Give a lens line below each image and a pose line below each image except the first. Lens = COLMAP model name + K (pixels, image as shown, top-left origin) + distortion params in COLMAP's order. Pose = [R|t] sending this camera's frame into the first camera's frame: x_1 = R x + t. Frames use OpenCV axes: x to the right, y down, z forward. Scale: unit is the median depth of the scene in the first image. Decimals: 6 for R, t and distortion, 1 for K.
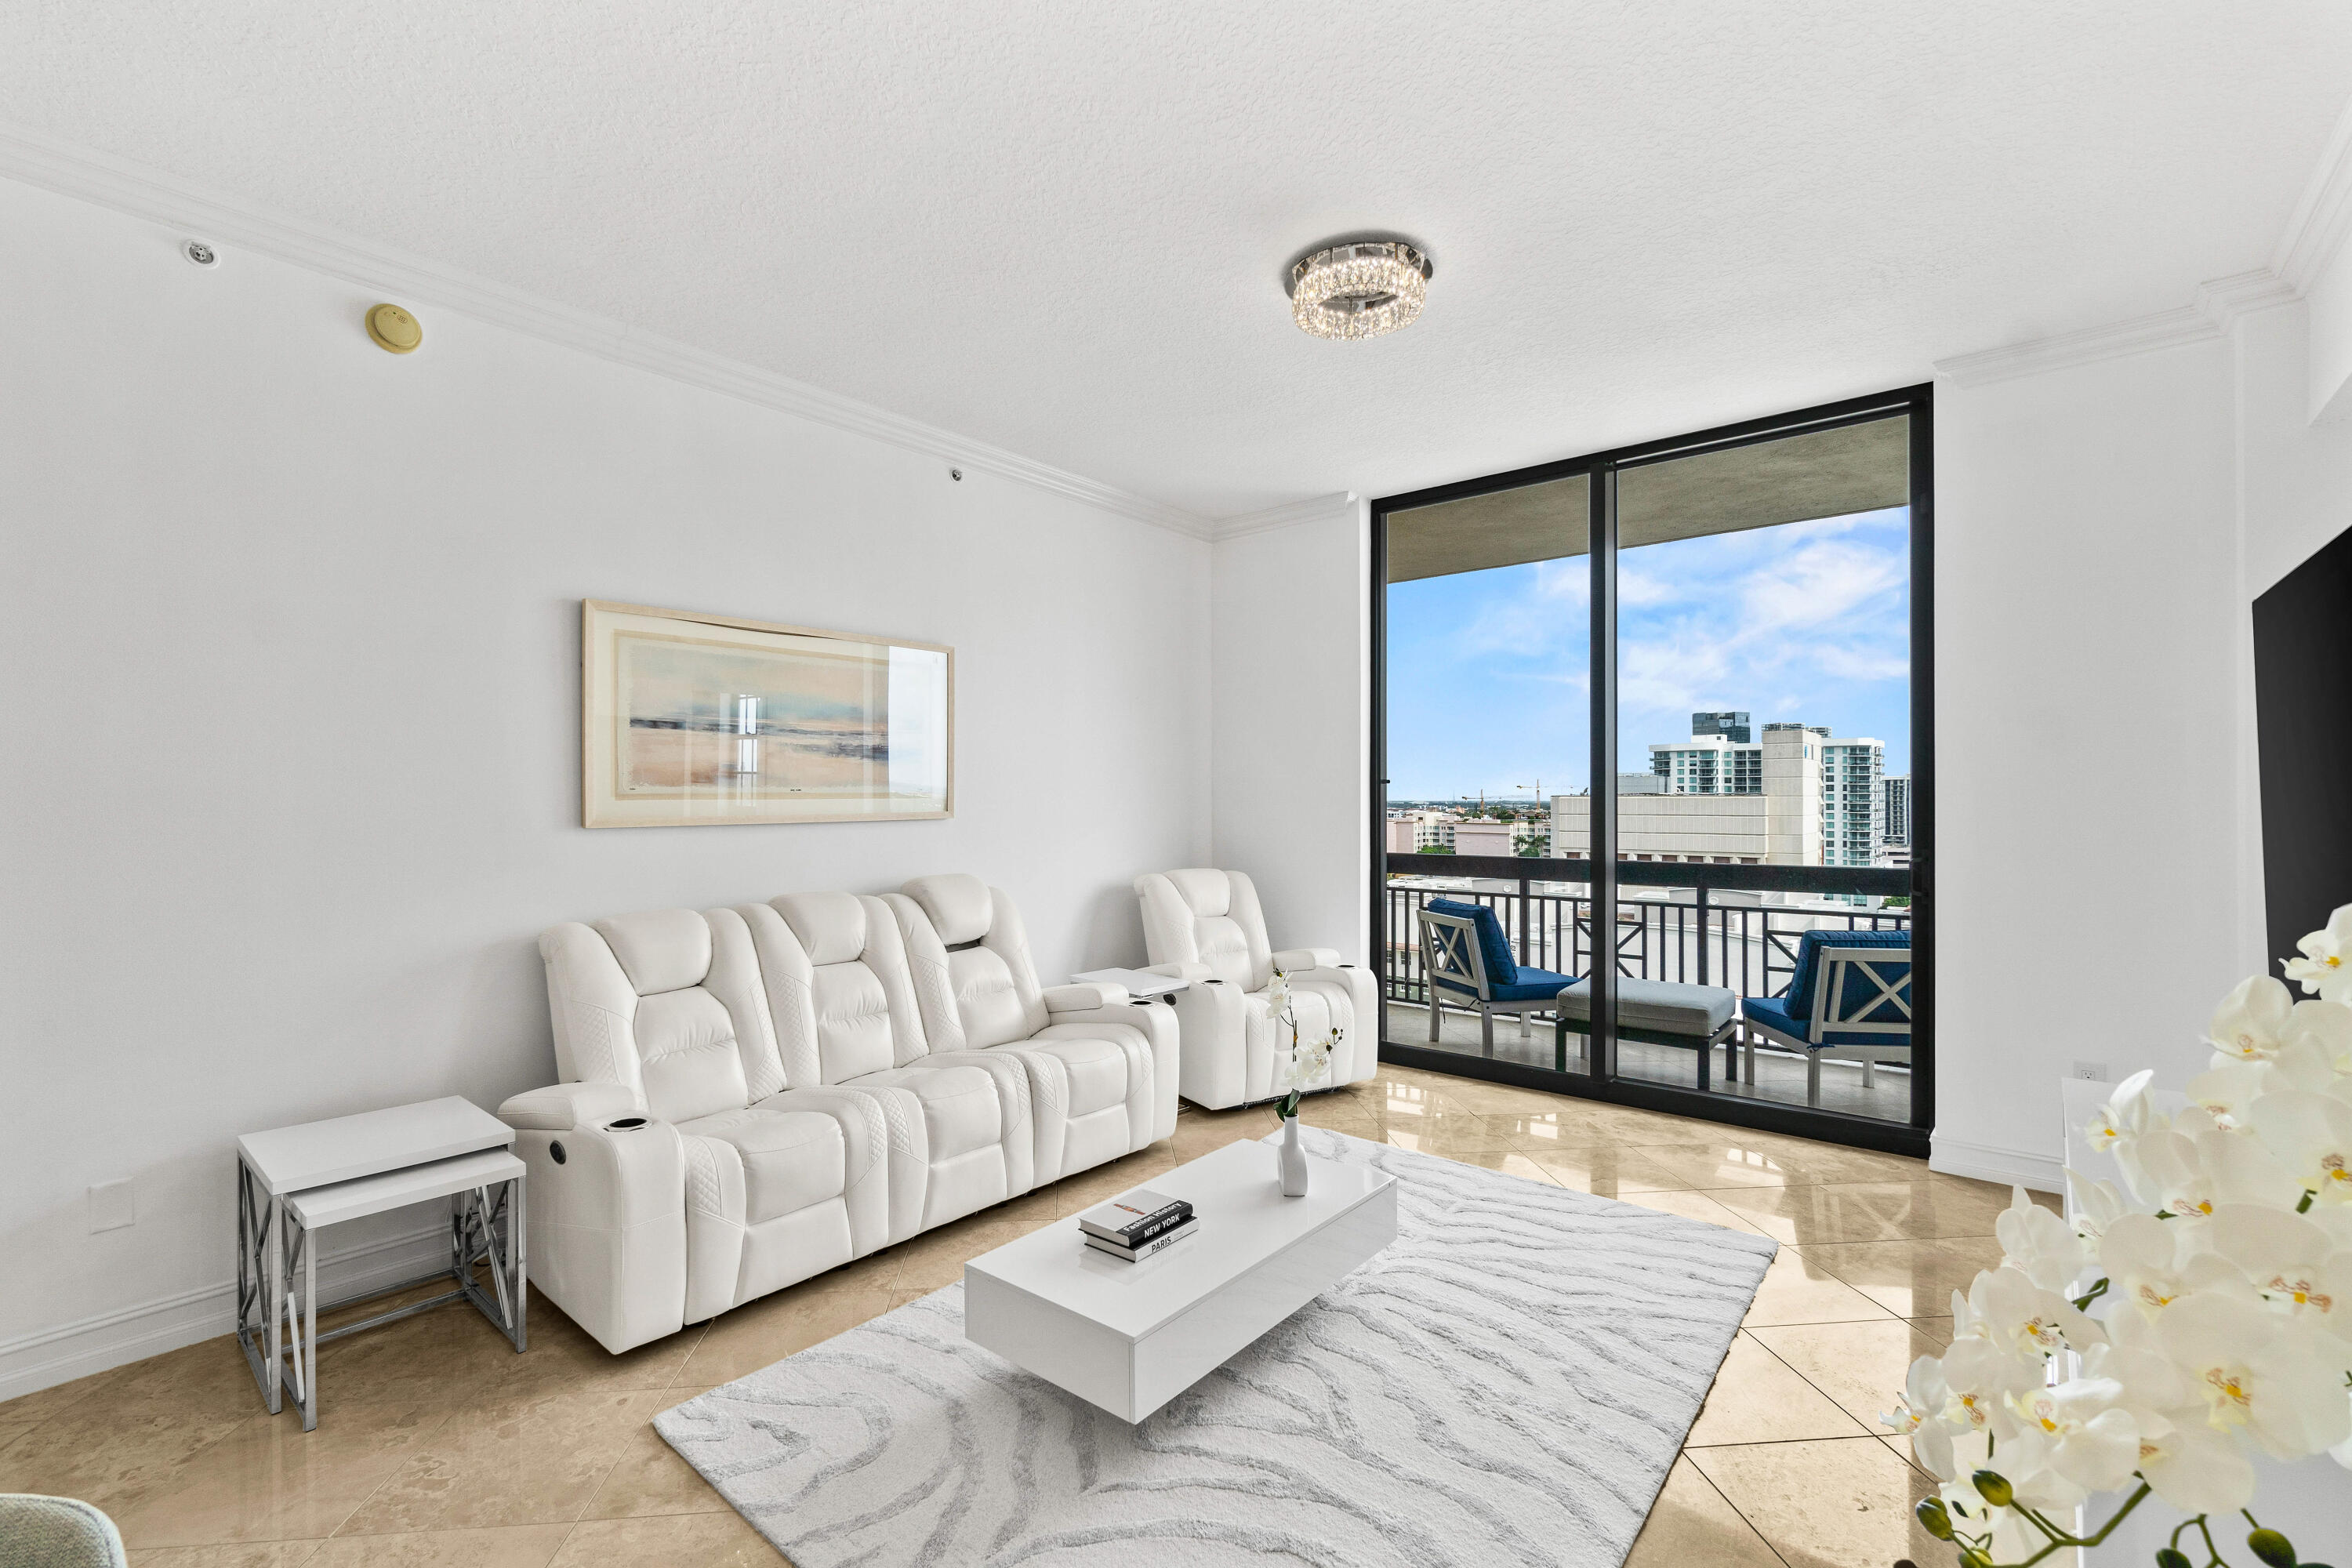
lens RADIAL K [[1022.2, 0, 1148.6], [0, 1022.2, 792.6], [0, 0, 1]] dist [-0.008996, 0.002219]
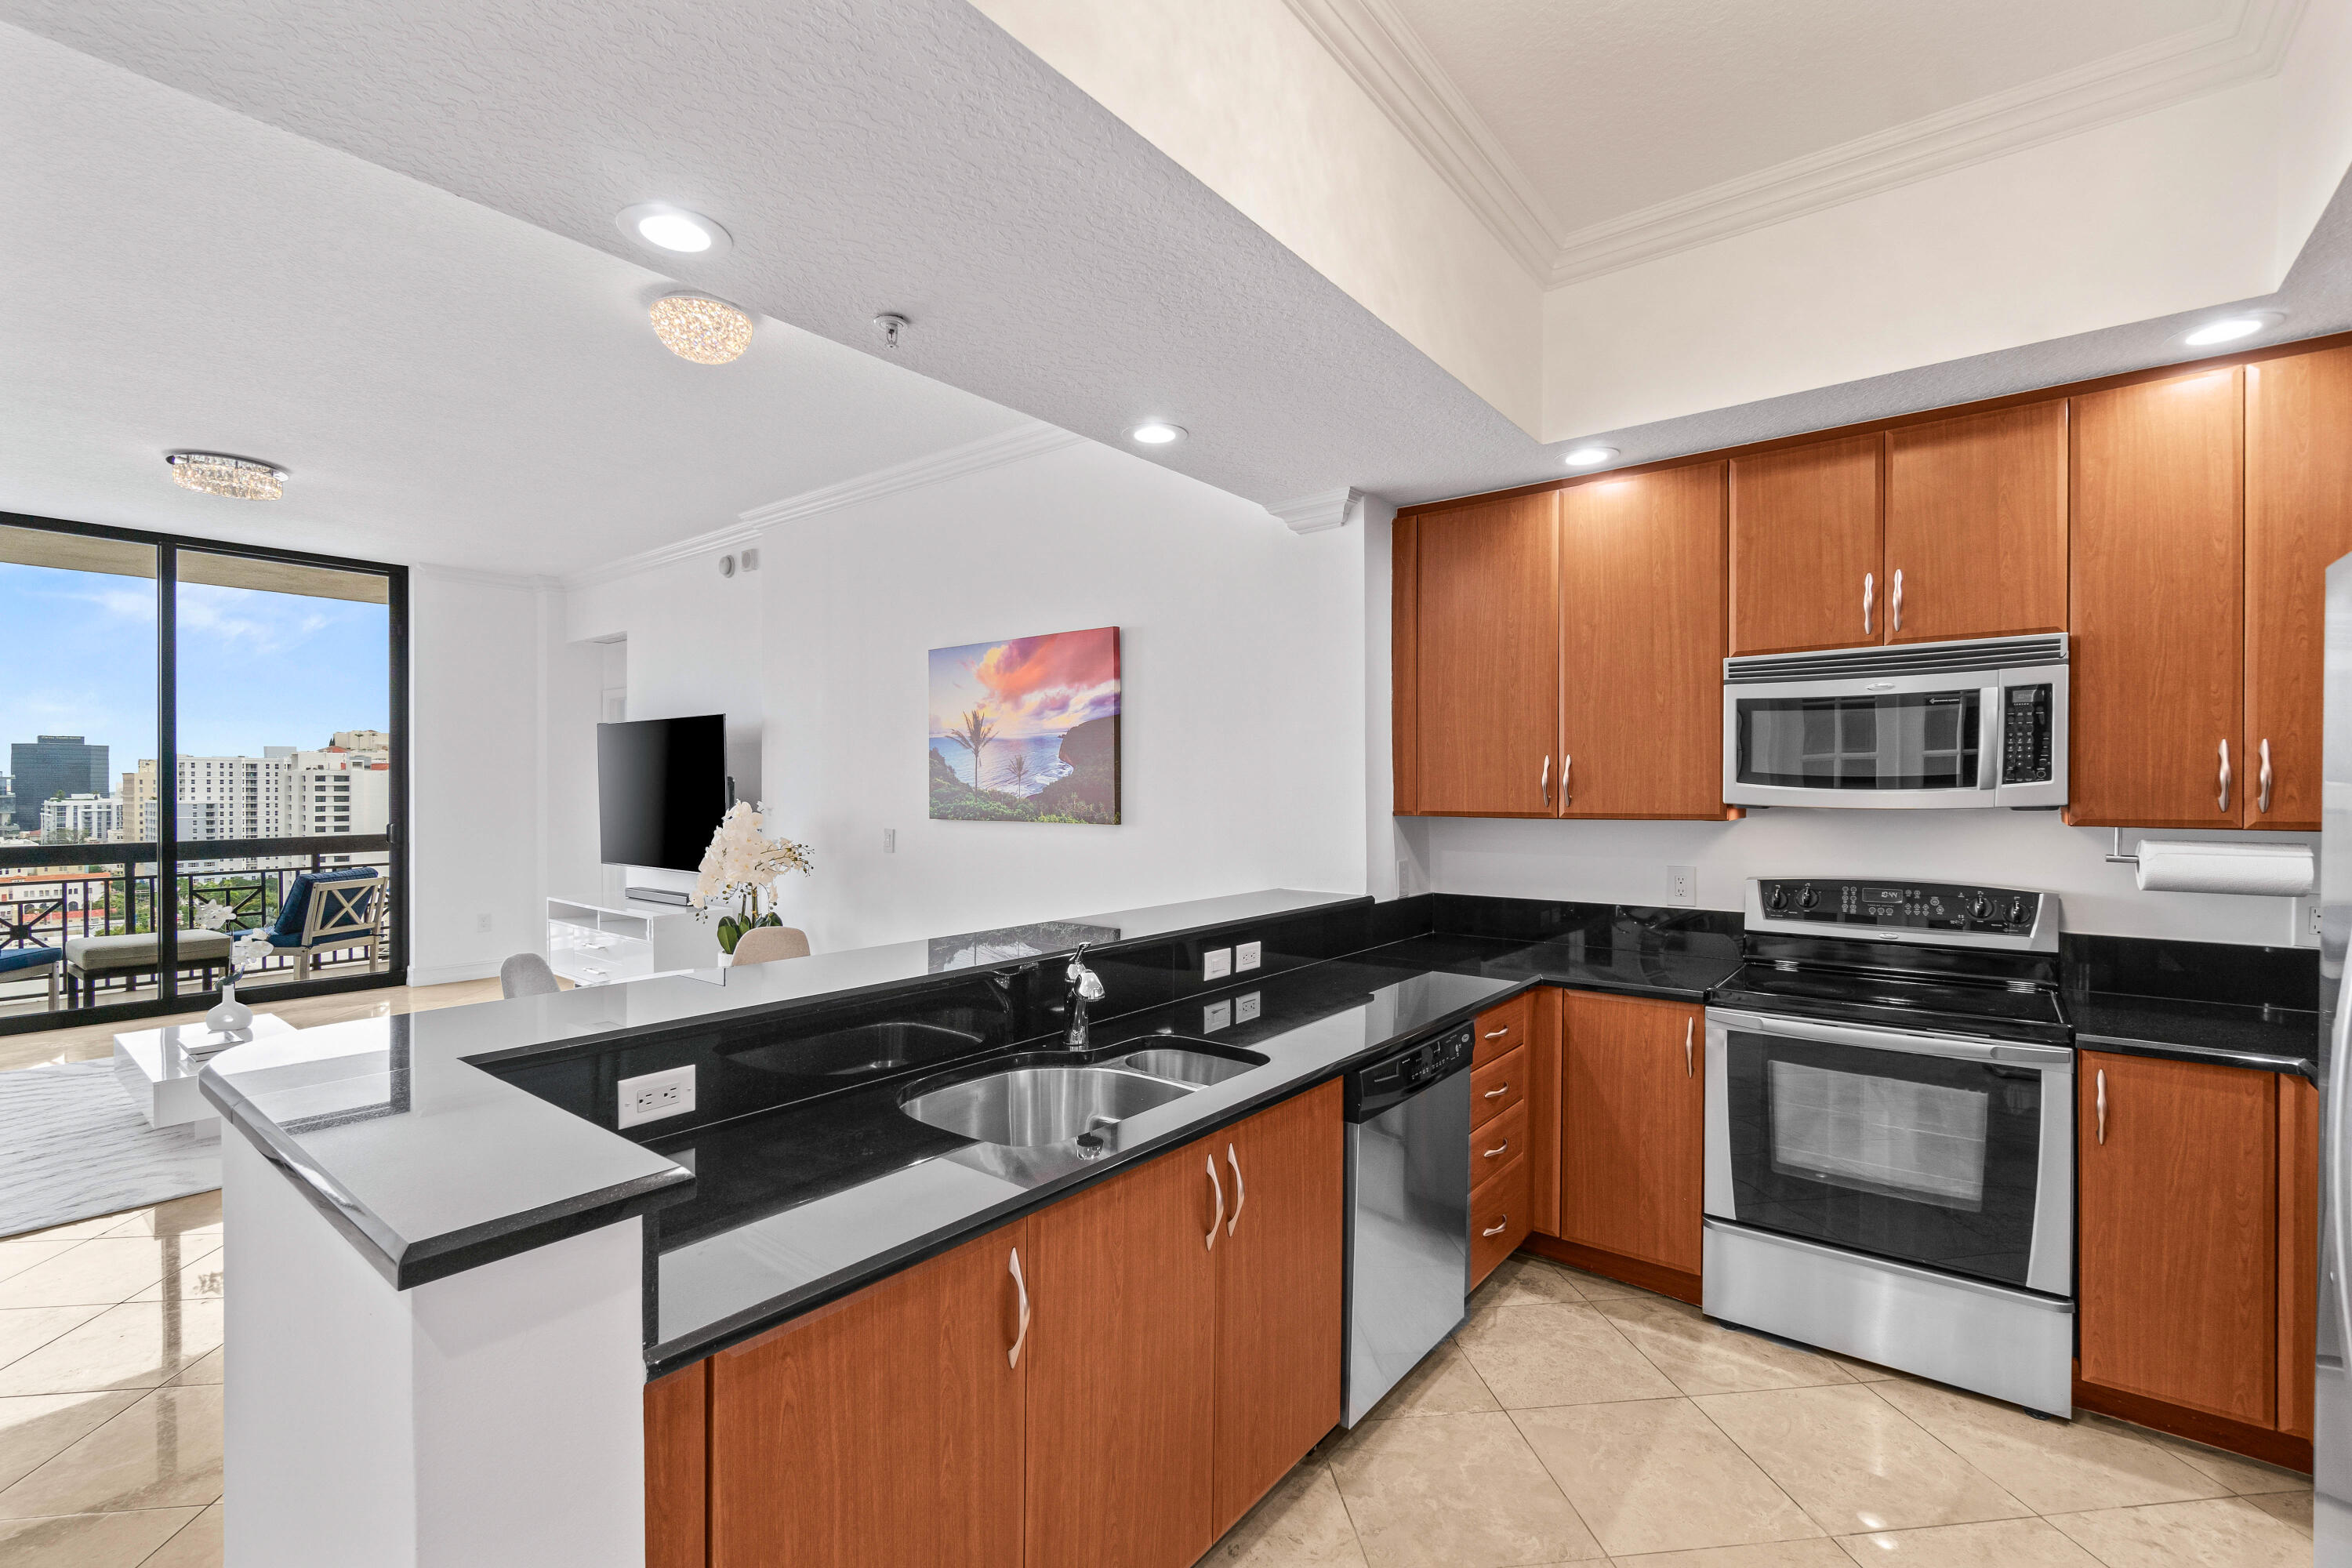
lens RADIAL K [[1022.2, 0, 1176.0], [0, 1022.2, 790.2], [0, 0, 1]] dist [-0.008996, 0.002219]
pose [[-0.034690, -0.002722, 0.999394, -0.953079], [-0.006155, 0.999978, 0.002510, -0.006677], [-0.999379, -0.006064, -0.034706, -0.284843]]
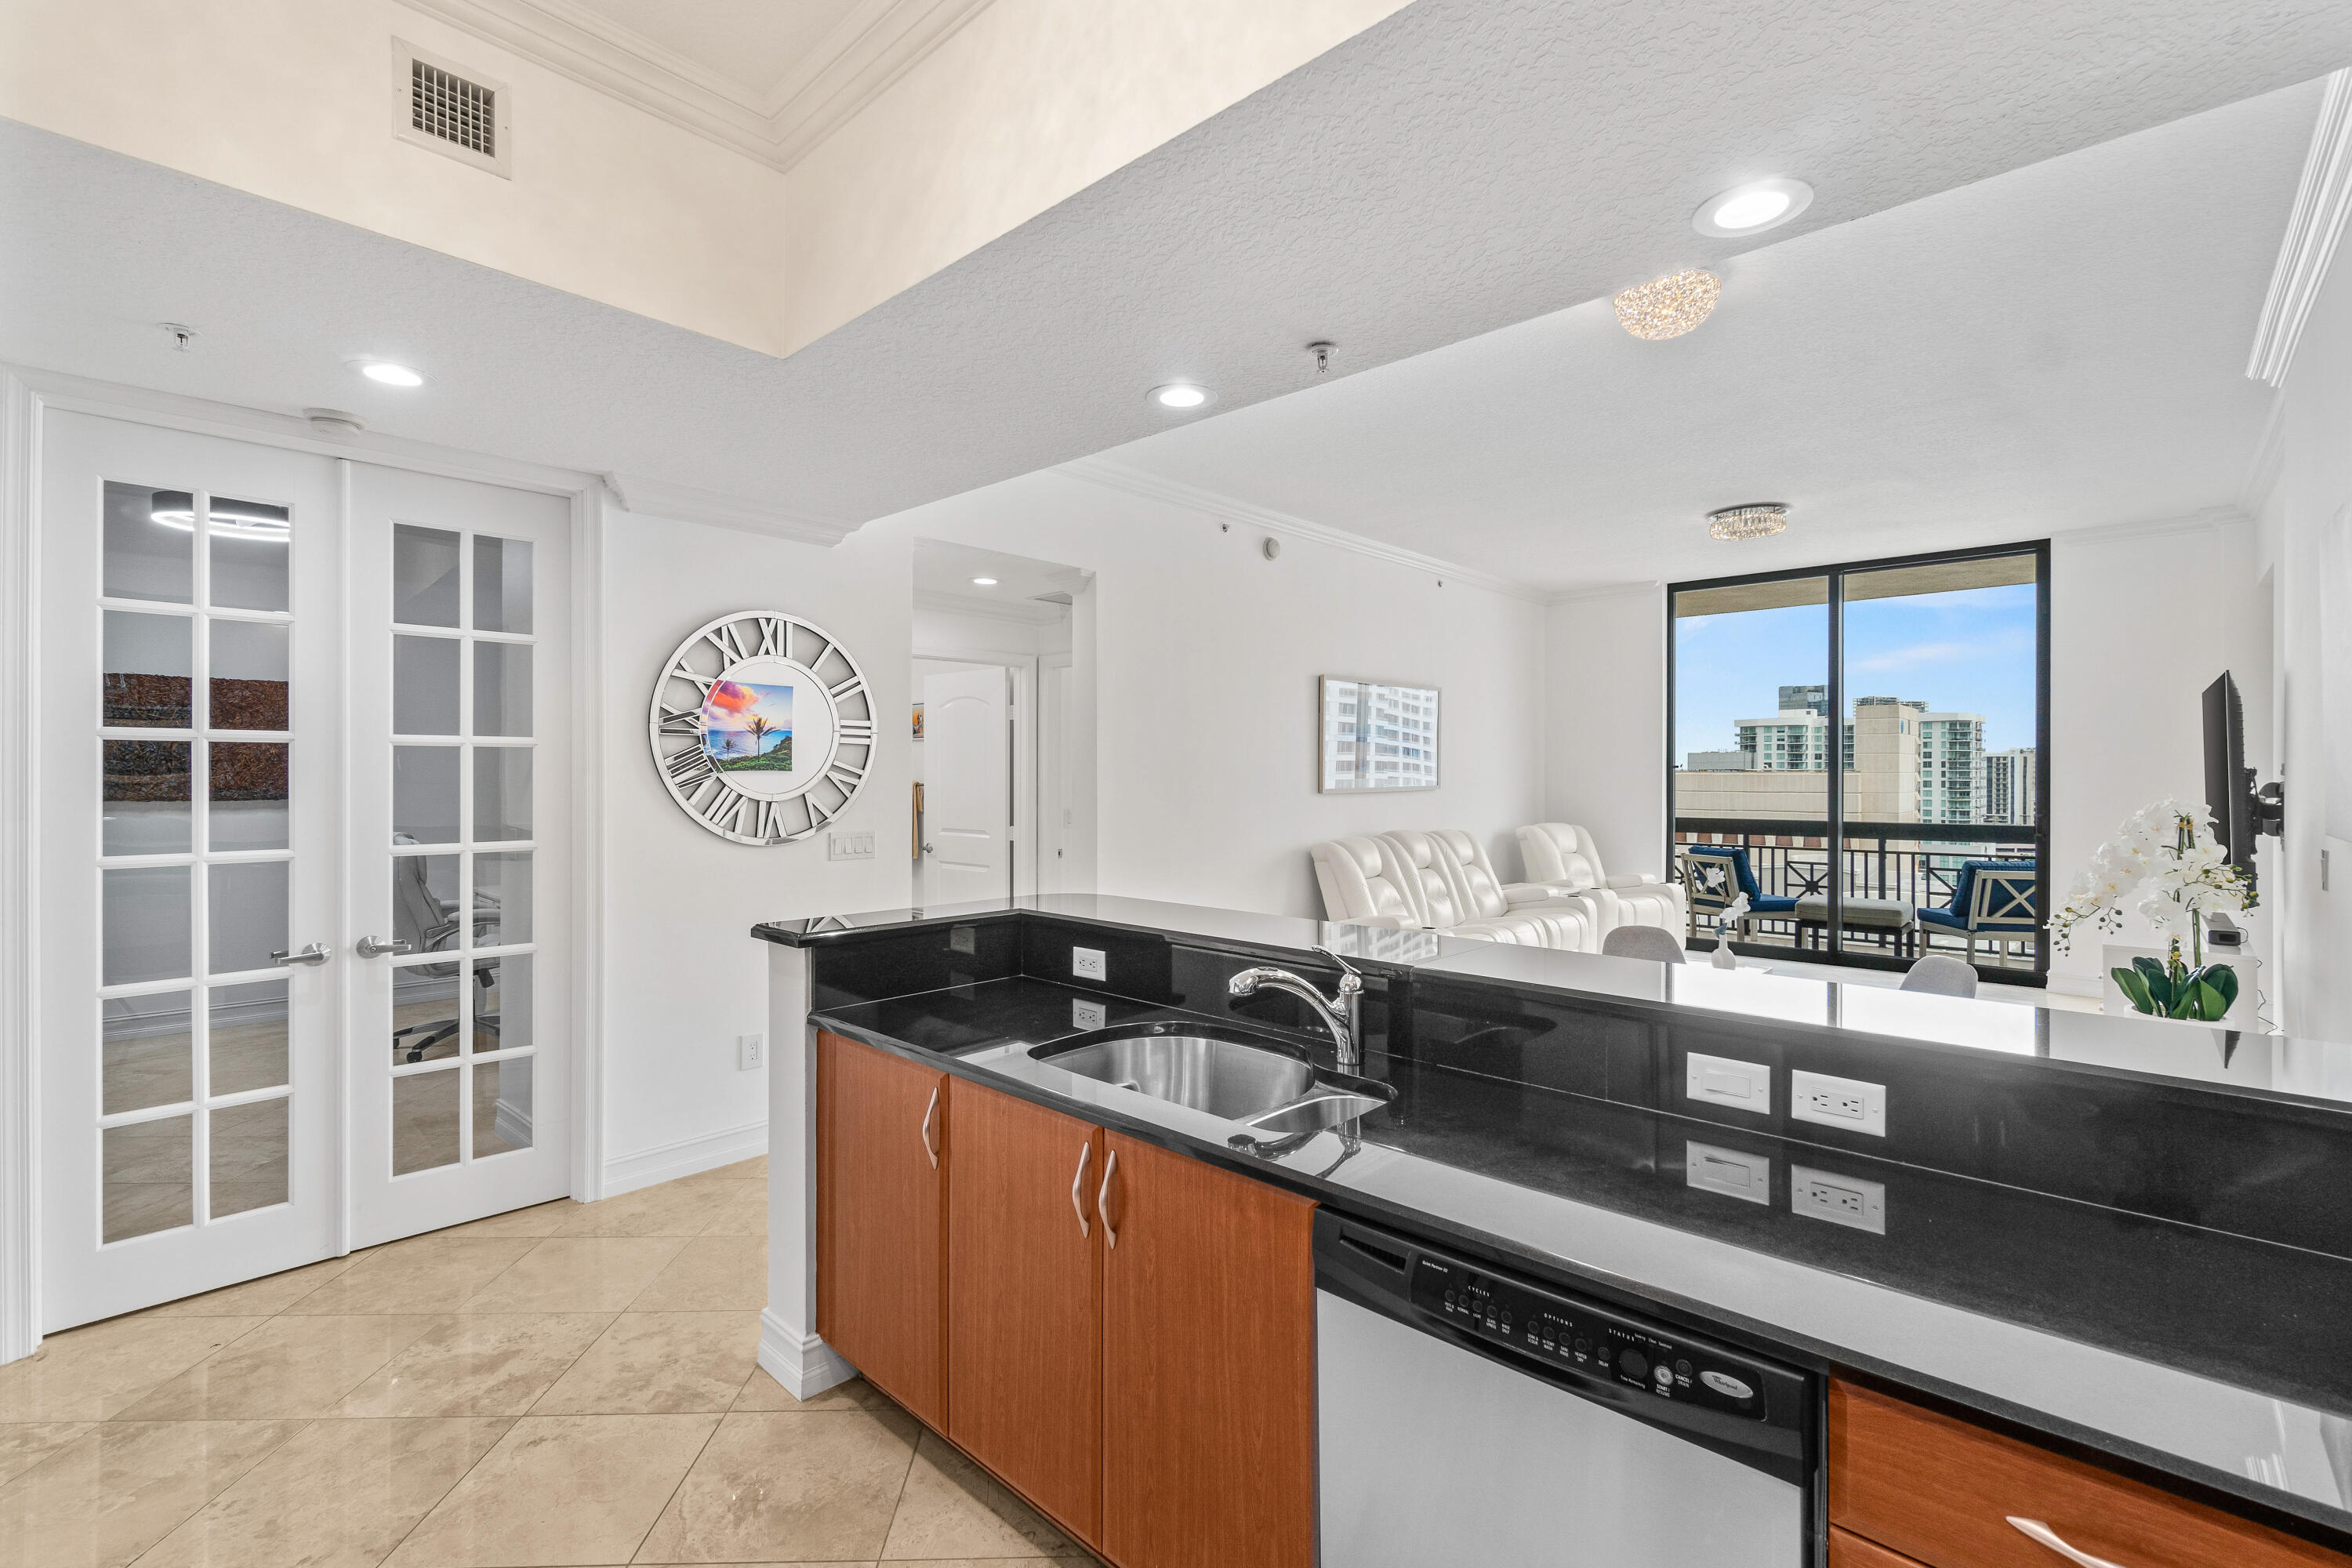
lens RADIAL K [[1022.2, 0, 1162.5], [0, 1022.2, 771.7], [0, 0, 1]] dist [-0.008996, 0.002219]
pose [[0.998525, 0.002392, -0.054245, -0.538281], [-0.002166, 0.999989, 0.004227, -0.009803], [0.054254, -0.004103, 0.998519, -0.677205]]
